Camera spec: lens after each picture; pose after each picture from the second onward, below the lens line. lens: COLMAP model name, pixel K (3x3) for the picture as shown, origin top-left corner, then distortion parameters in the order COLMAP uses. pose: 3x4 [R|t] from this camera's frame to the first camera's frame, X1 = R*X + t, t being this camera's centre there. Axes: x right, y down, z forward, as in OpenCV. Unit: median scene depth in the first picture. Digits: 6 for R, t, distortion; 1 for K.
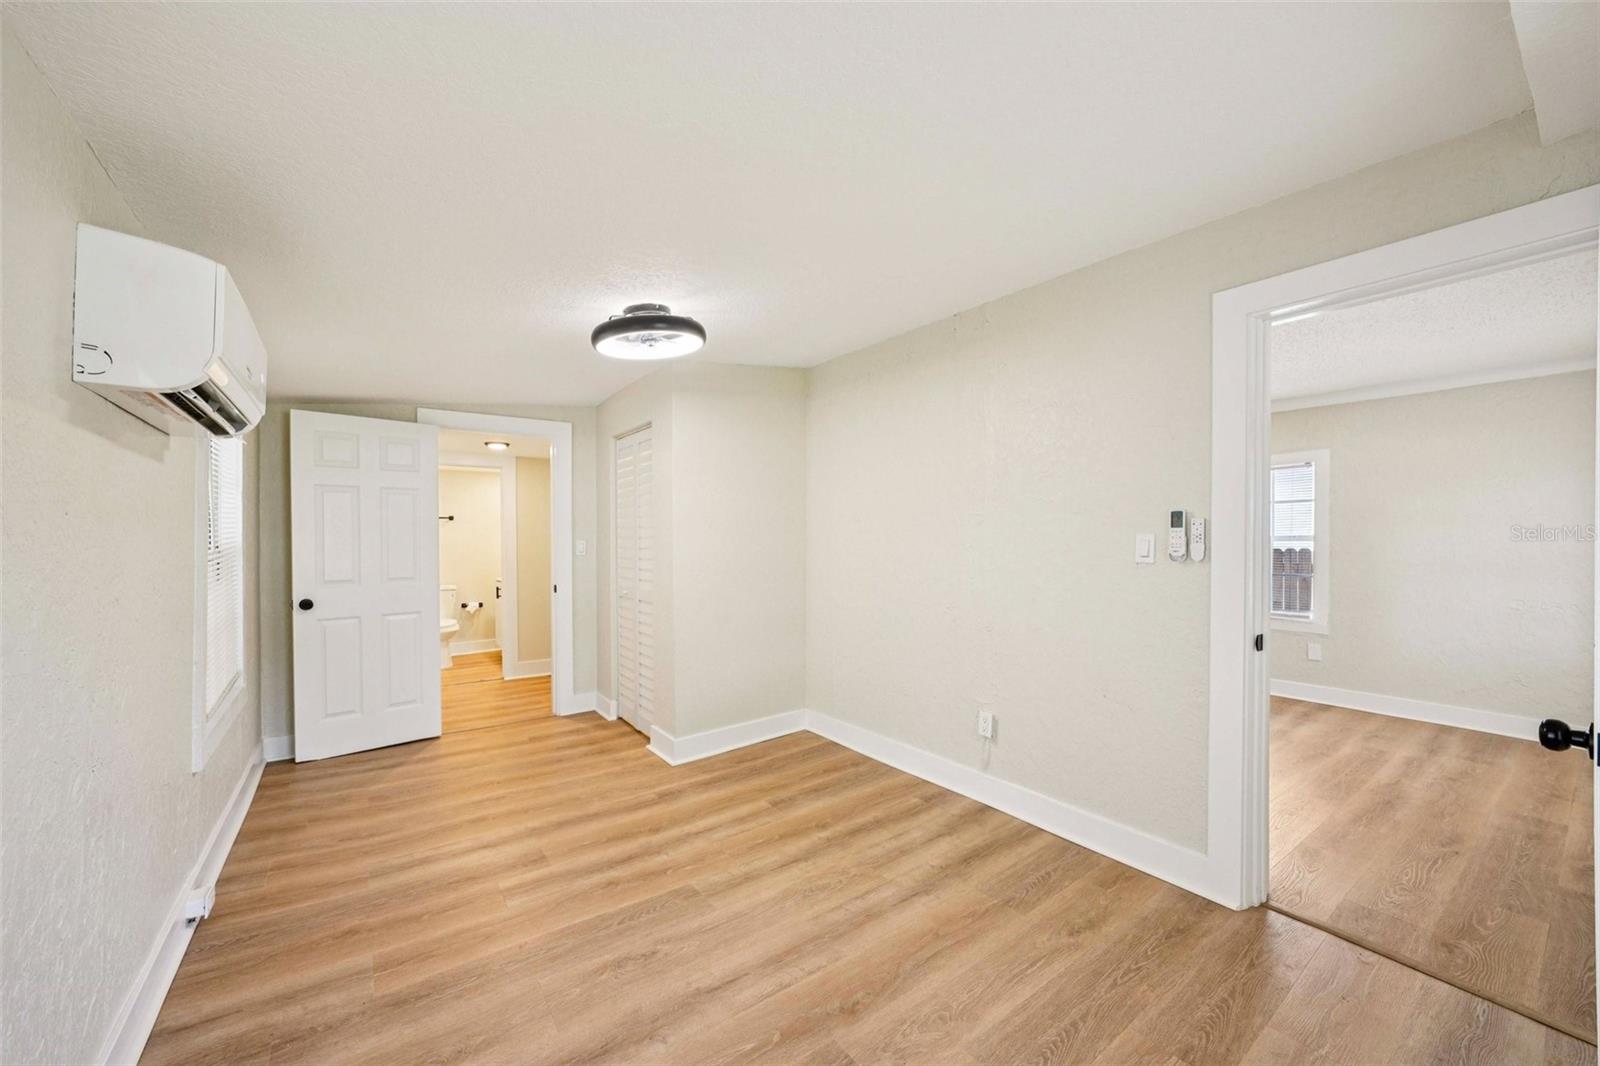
lens RADIAL K [[614.9, 0, 794.2], [0, 614.9, 530.2], [0, 0, 1]] dist [-0.018850, 0.006273]
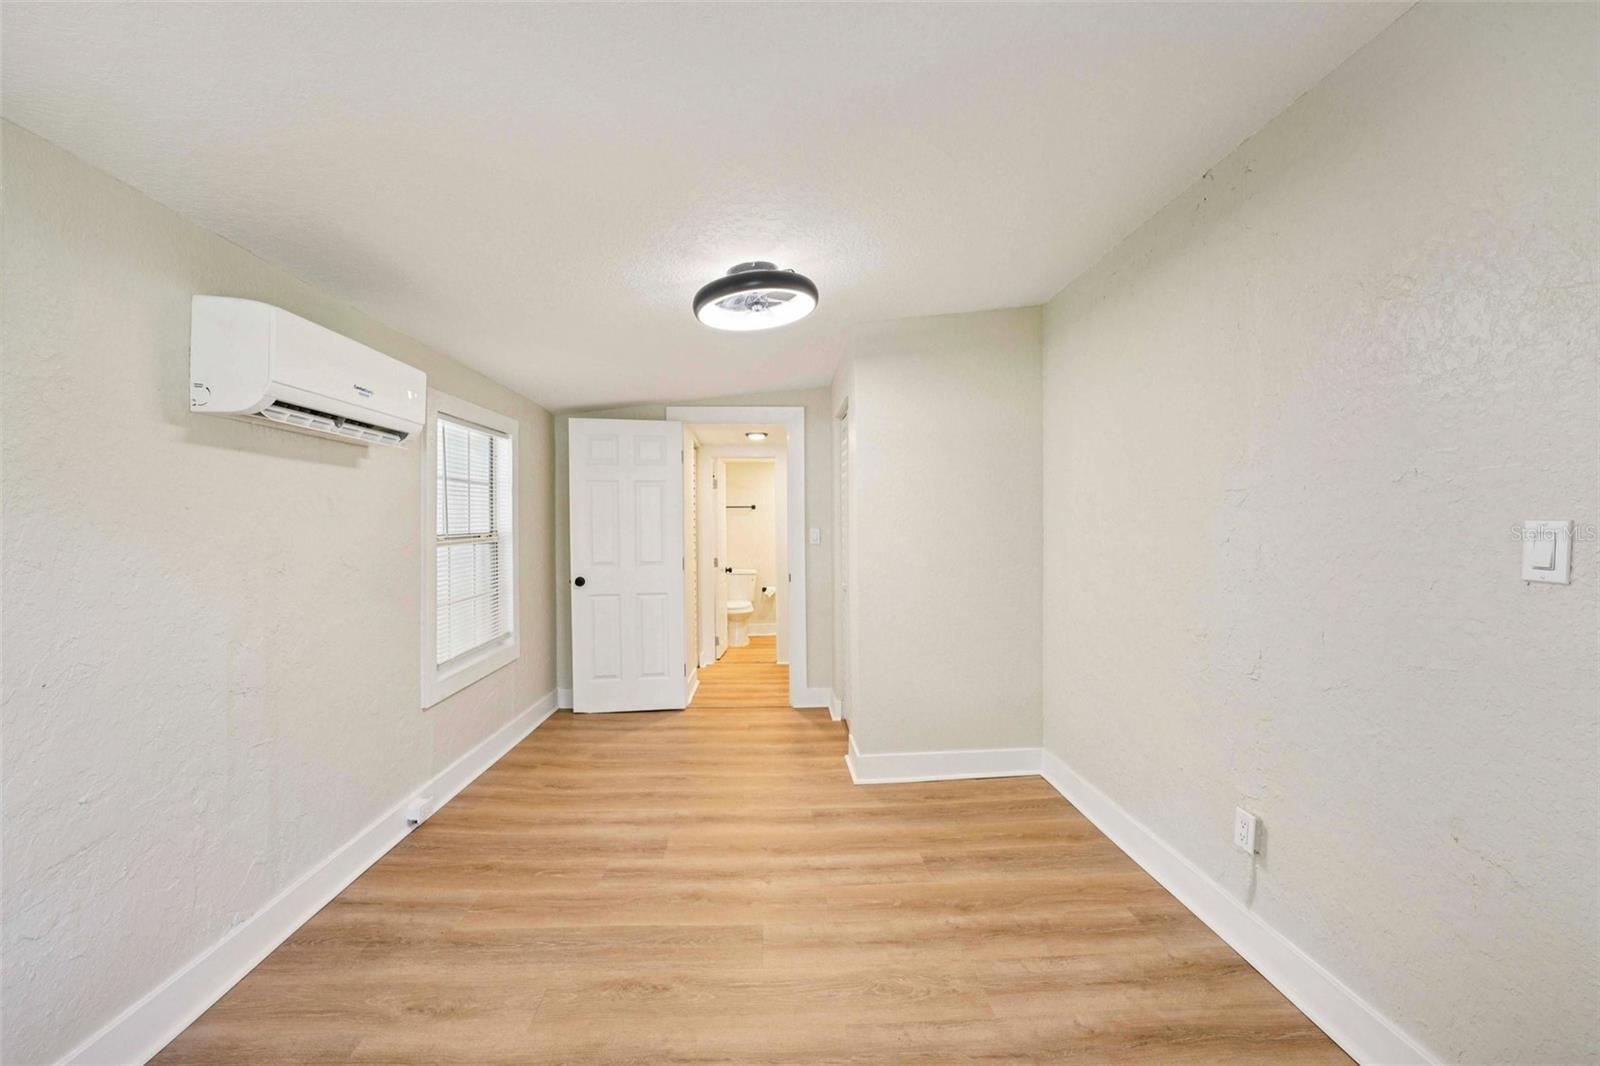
lens RADIAL K [[652.0, 0, 790.1], [0, 652.0, 528.2], [0, 0, 1]] dist [-0.004502, 0.000061]
pose [[0.828785, 0.003918, -0.559554, 0.346212], [0.005287, 0.999876, 0.014833, 0.001668], [0.559543, -0.015252, 0.828661, 0.243243]]
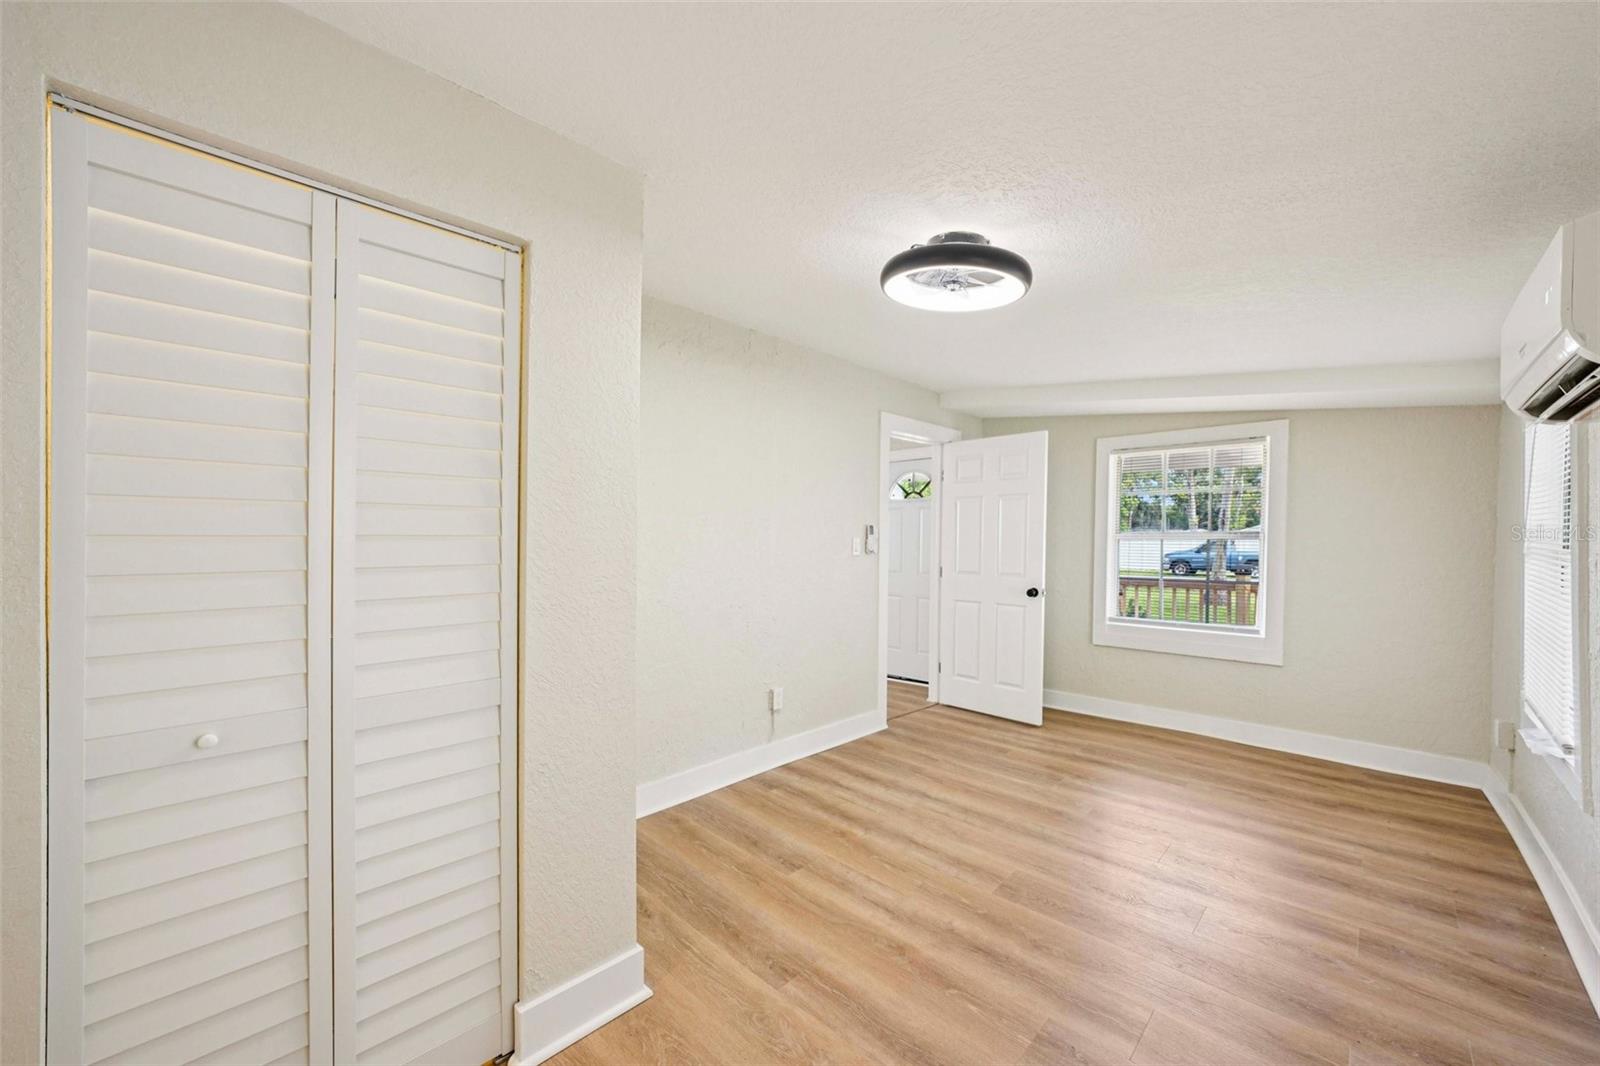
lens RADIAL K [[600.1, 0, 815.4], [0, 600.1, 533.2], [0, 0, 1]] dist [-0.002061, 0.000024]
pose [[-0.180607, 0.013960, 0.983456, -0.983290], [-0.013884, 0.999763, -0.016741, 0.019775], [-0.983457, -0.016678, -0.180370, 1.338826]]
